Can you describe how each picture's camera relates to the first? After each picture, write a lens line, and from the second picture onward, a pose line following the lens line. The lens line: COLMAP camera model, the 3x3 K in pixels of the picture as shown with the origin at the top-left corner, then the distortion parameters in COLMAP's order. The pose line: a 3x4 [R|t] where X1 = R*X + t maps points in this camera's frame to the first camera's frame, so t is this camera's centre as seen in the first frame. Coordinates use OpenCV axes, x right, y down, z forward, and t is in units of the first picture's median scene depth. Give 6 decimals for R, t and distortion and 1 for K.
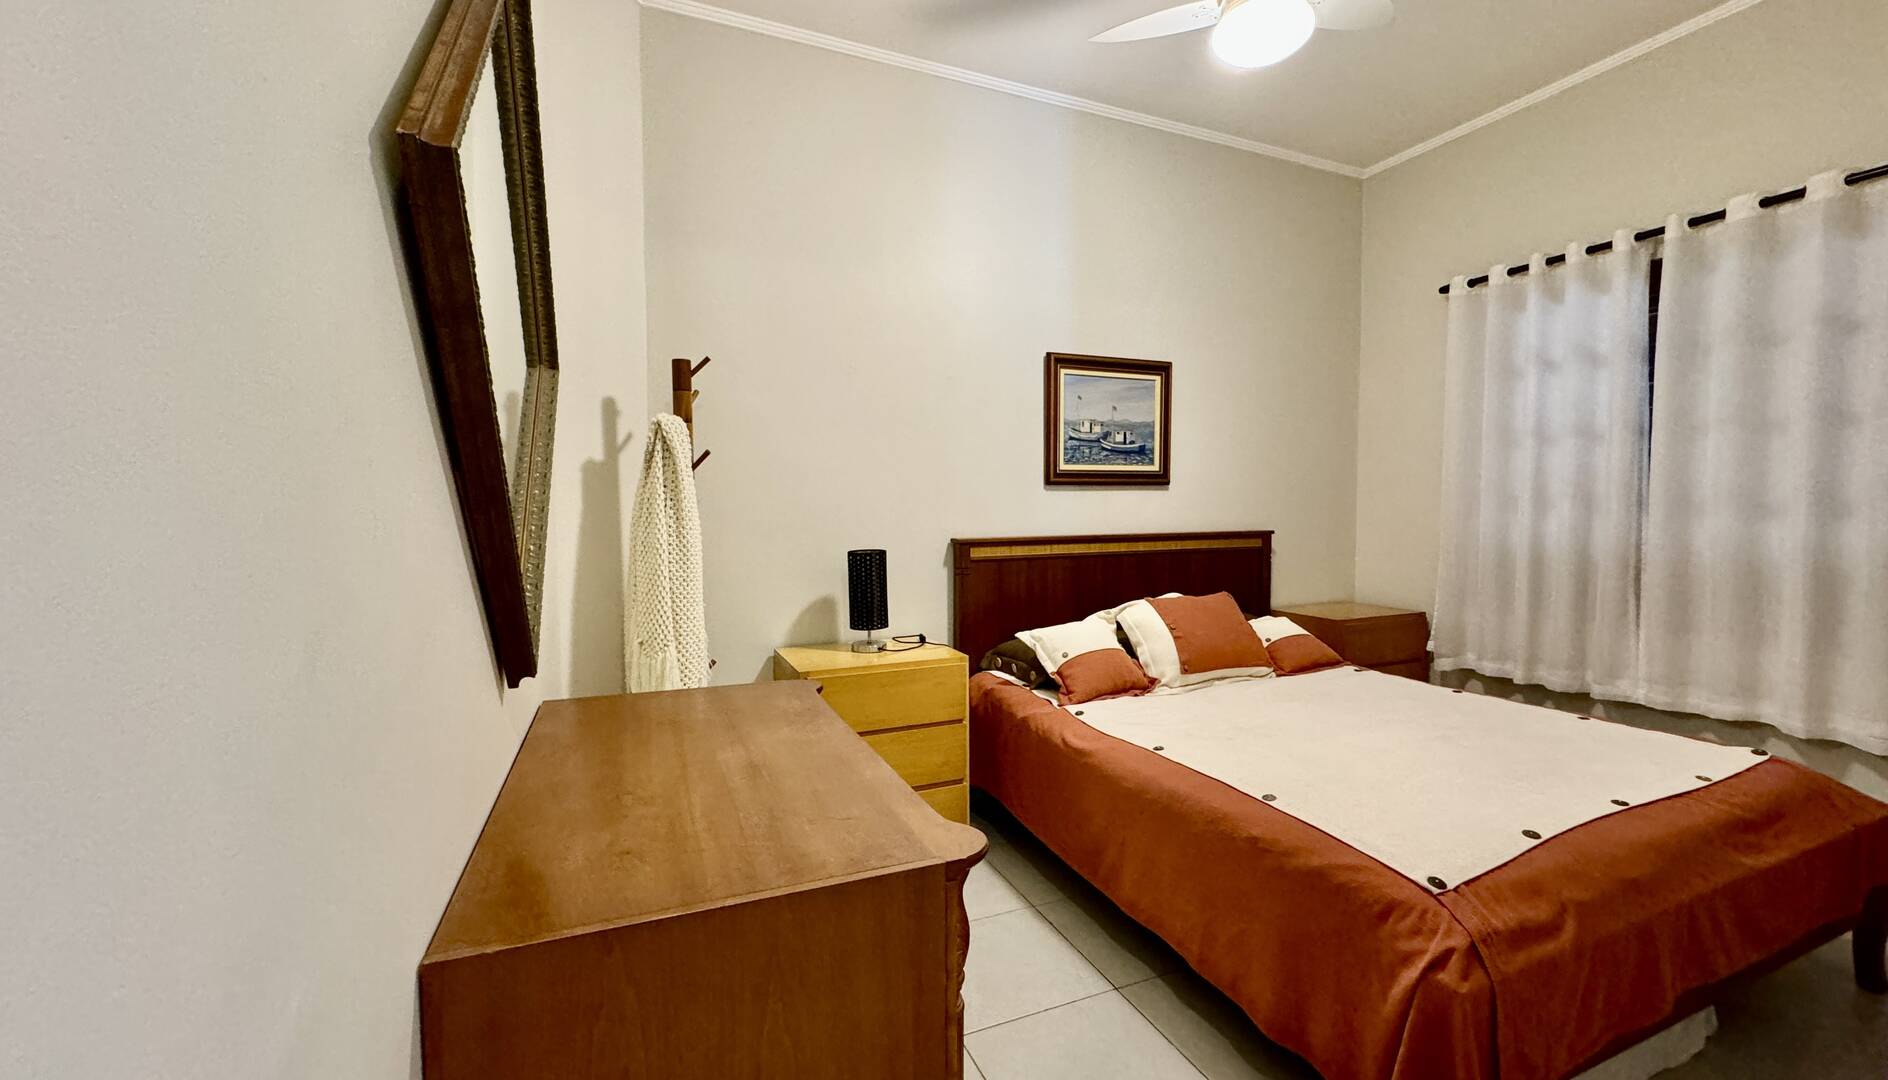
lens RADIAL K [[769.8, 0, 952.8], [0, 769.8, 539.9], [0, 0, 1]] dist [-0.001127, -0.000358]
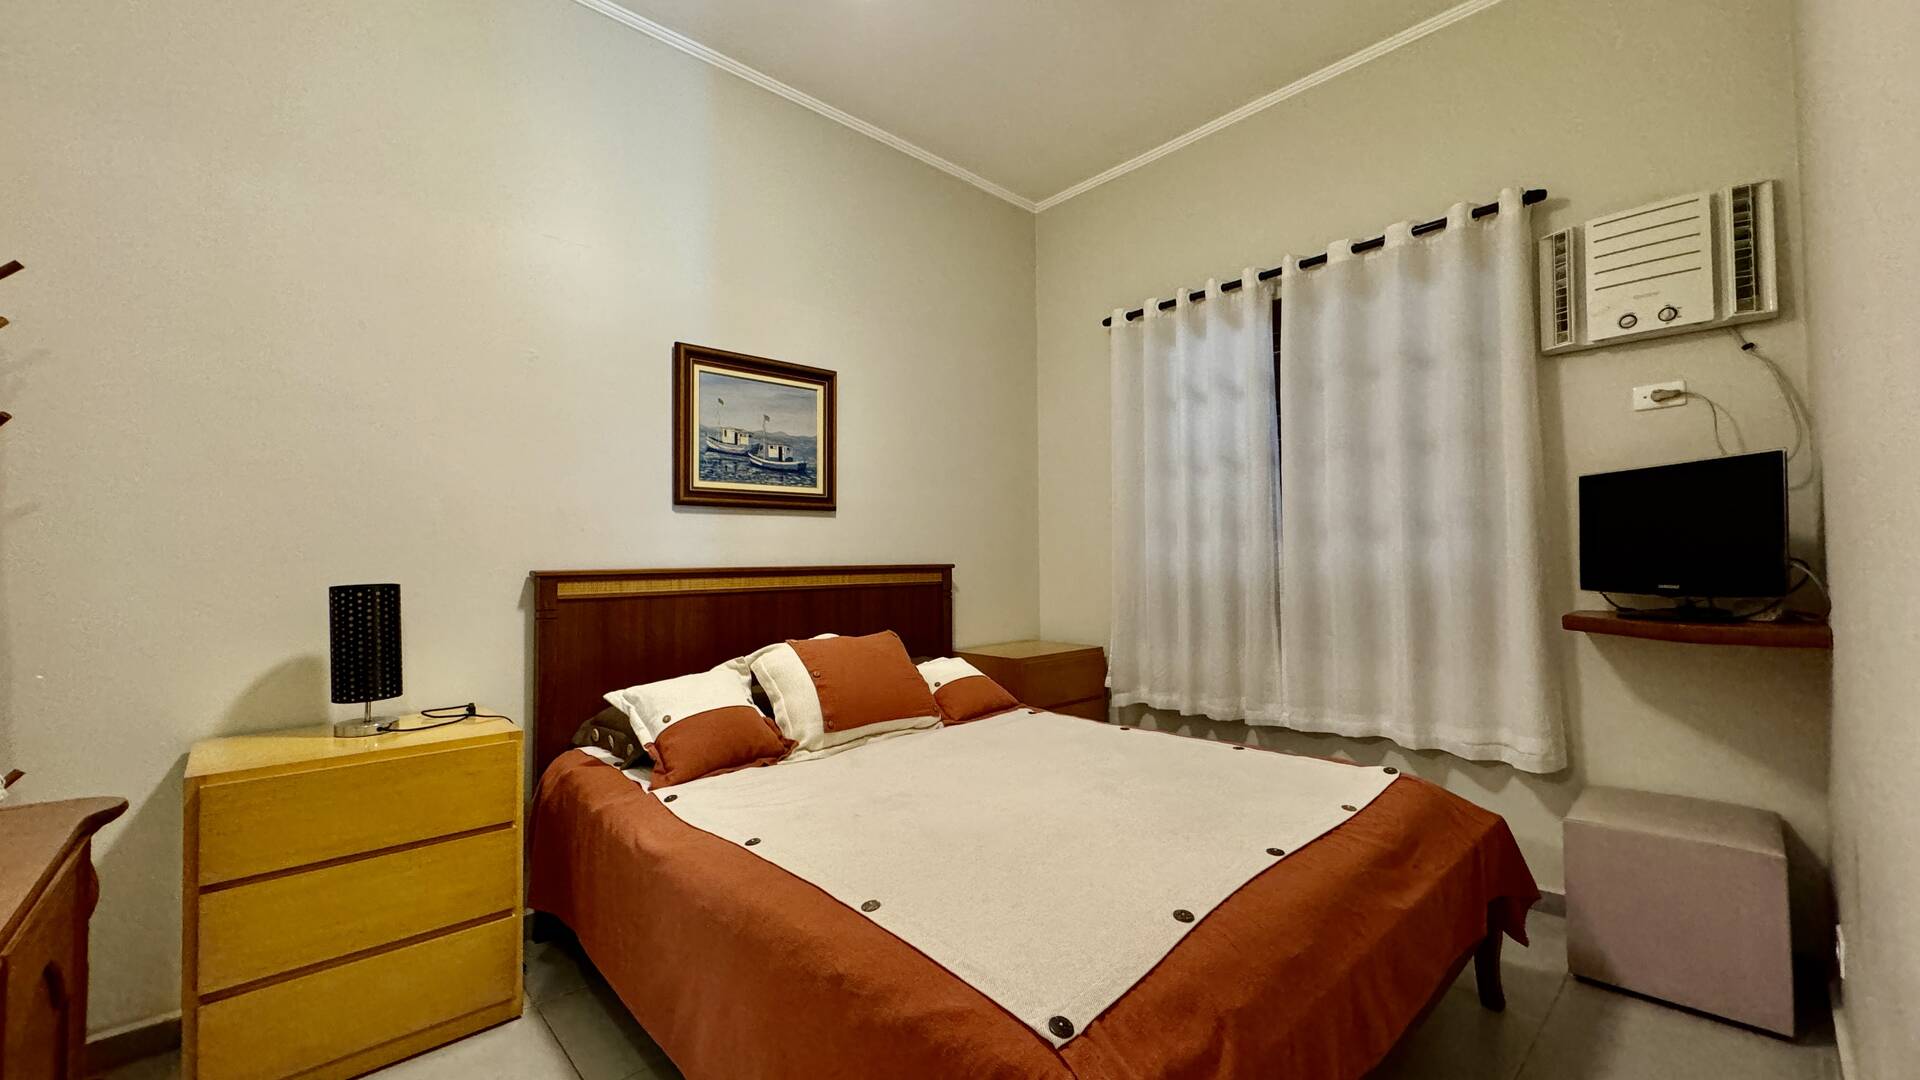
lens RADIAL K [[761.9, 0, 956.7], [0, 761.9, 540.3], [0, 0, 1]] dist [-0.001634, 0.000124]
pose [[0.945127, 0.004812, 0.326669, 0.157404], [0.020479, 0.997052, -0.073940, 0.033972], [-0.326062, 0.076572, 0.942242, 0.180159]]
